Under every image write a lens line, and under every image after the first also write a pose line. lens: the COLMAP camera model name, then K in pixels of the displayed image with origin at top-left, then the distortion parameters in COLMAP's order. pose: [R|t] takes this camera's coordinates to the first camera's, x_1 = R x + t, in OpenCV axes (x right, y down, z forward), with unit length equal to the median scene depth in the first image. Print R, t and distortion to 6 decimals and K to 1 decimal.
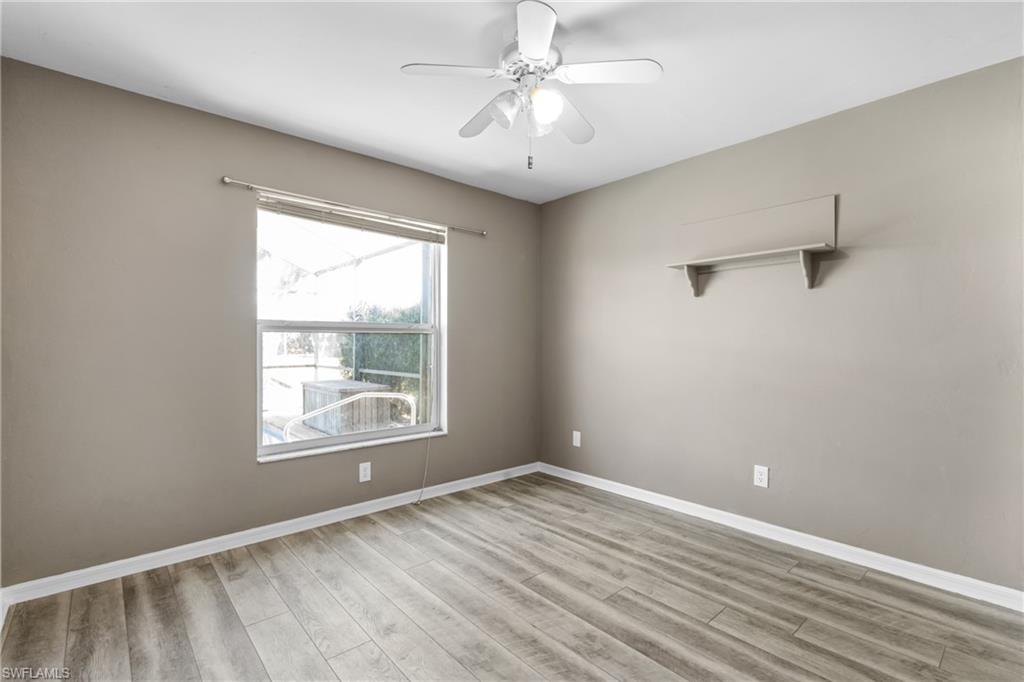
lens RADIAL K [[481.5, 0, 512.0], [0, 481.5, 341.0], [0, 0, 1]] dist [-0.001374, -0.000325]
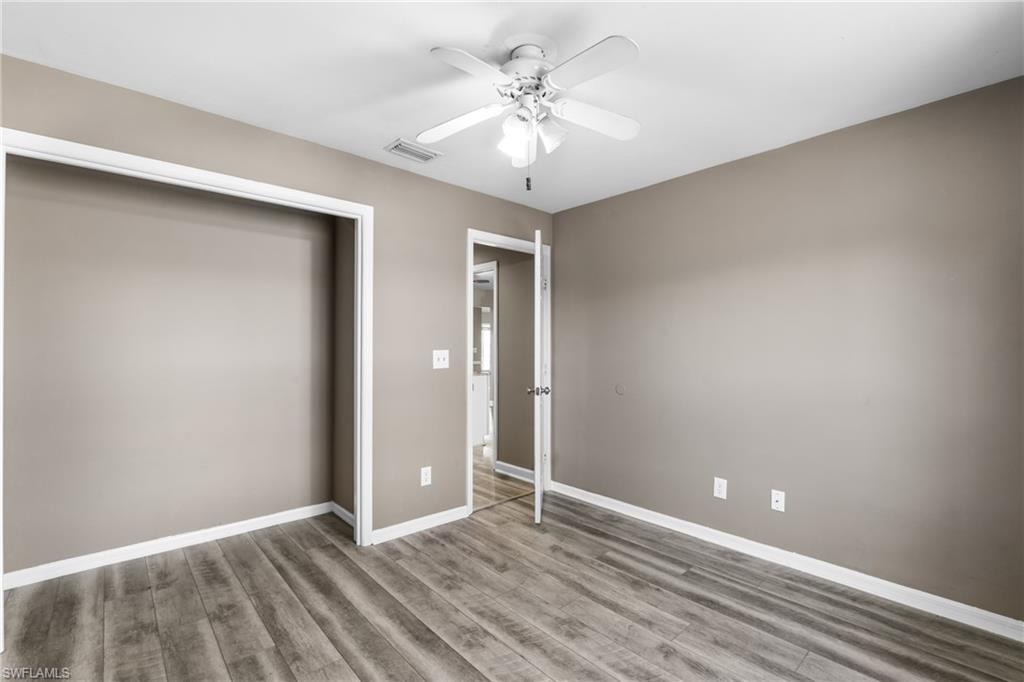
lens RADIAL K [[463.5, 0, 512.0], [0, 463.5, 341.0], [0, 0, 1]] dist [-0.000474, -0.000127]
pose [[-0.999947, -0.005623, -0.008635, 0.082065], [-0.005474, 0.999837, -0.017182, -0.037169], [0.008730, -0.017134, -0.999815, 2.035501]]
